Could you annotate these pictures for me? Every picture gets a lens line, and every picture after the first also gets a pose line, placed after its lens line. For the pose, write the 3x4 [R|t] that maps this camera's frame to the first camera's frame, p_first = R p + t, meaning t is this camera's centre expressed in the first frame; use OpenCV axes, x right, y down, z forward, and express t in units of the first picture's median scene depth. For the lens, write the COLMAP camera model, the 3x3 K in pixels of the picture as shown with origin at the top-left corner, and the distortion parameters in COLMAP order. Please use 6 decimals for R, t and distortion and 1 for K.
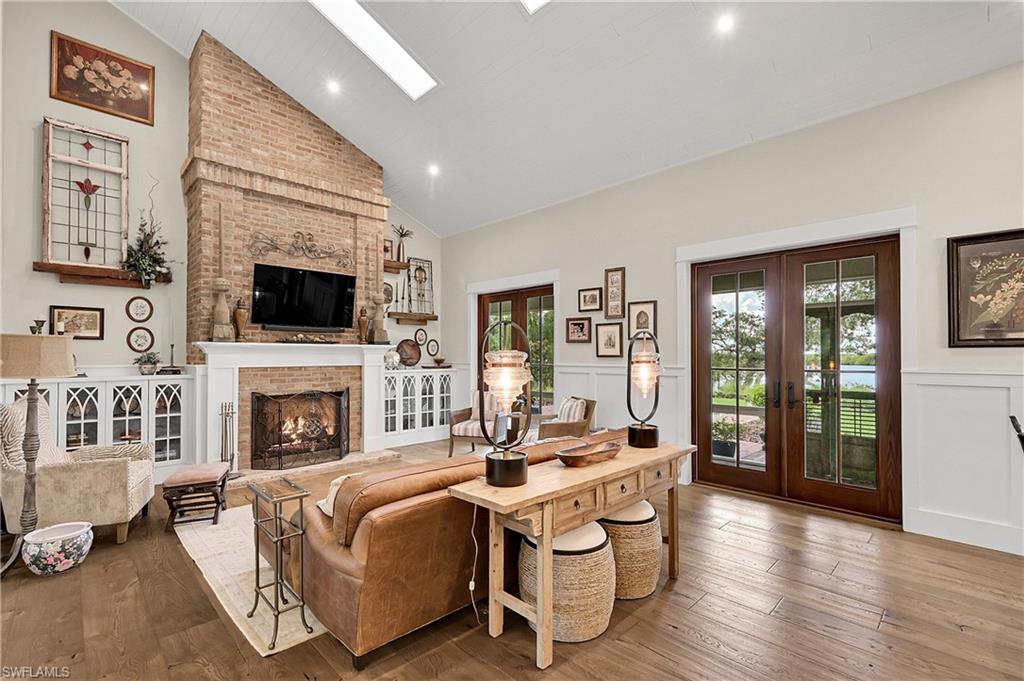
lens RADIAL K [[463.4, 0, 522.5], [0, 463.4, 349.5], [0, 0, 1]] dist [-0.001956, -0.000107]
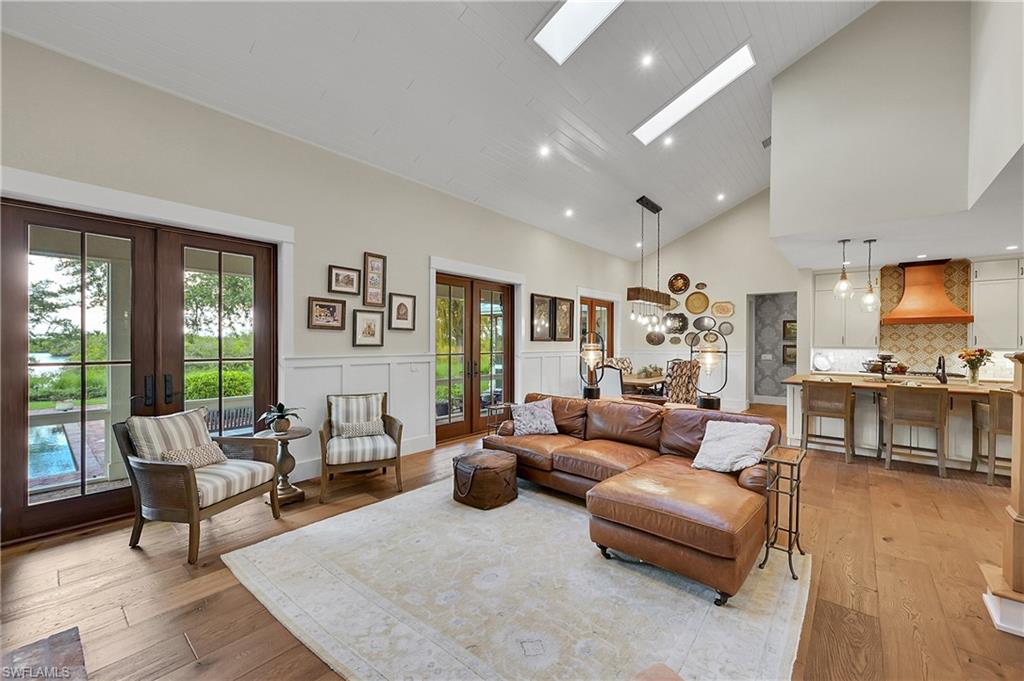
lens RADIAL K [[405.0, 0, 504.3], [0, 405.0, 341.1], [0, 0, 1]] dist [0.000133, 0.000762]
pose [[-0.065332, 0.005569, 0.997848, -0.638021], [-0.015316, 0.999861, -0.006583, 0.006732], [-0.997746, -0.015713, -0.065238, 0.759266]]
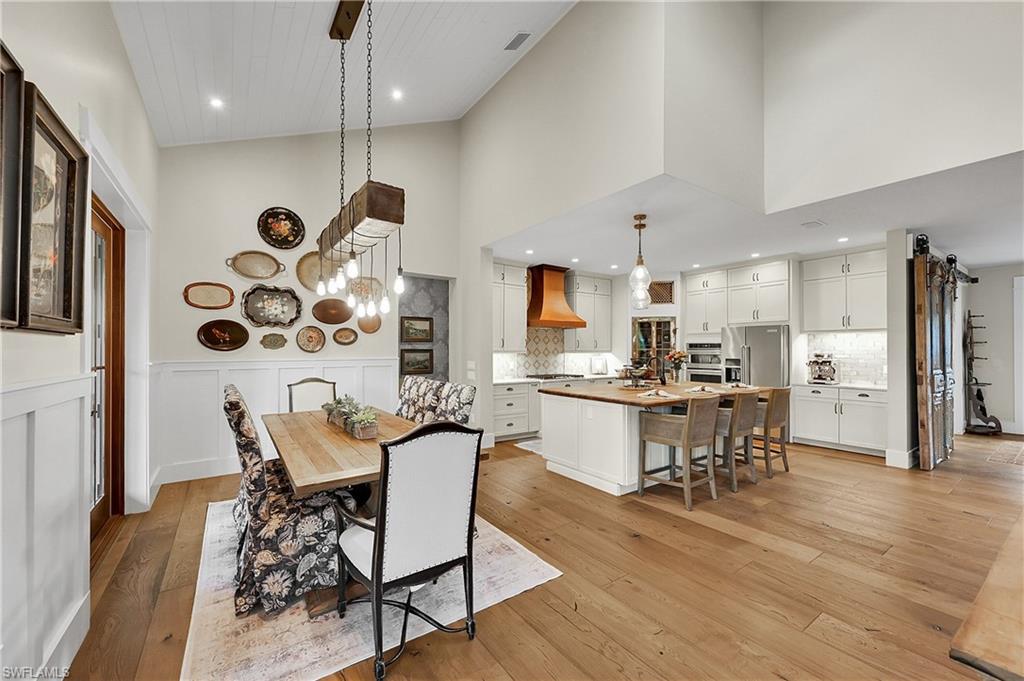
lens RADIAL K [[405.0, 0, 529.1], [0, 405.0, 353.8], [0, 0, 1]] dist [0.000133, 0.000762]
pose [[-0.986657, 0.000138, 0.162810, 0.314695], [0.000140, 1.000000, 0.000006, 0.009003], [-0.162810, 0.000029, -0.986657, 0.687575]]
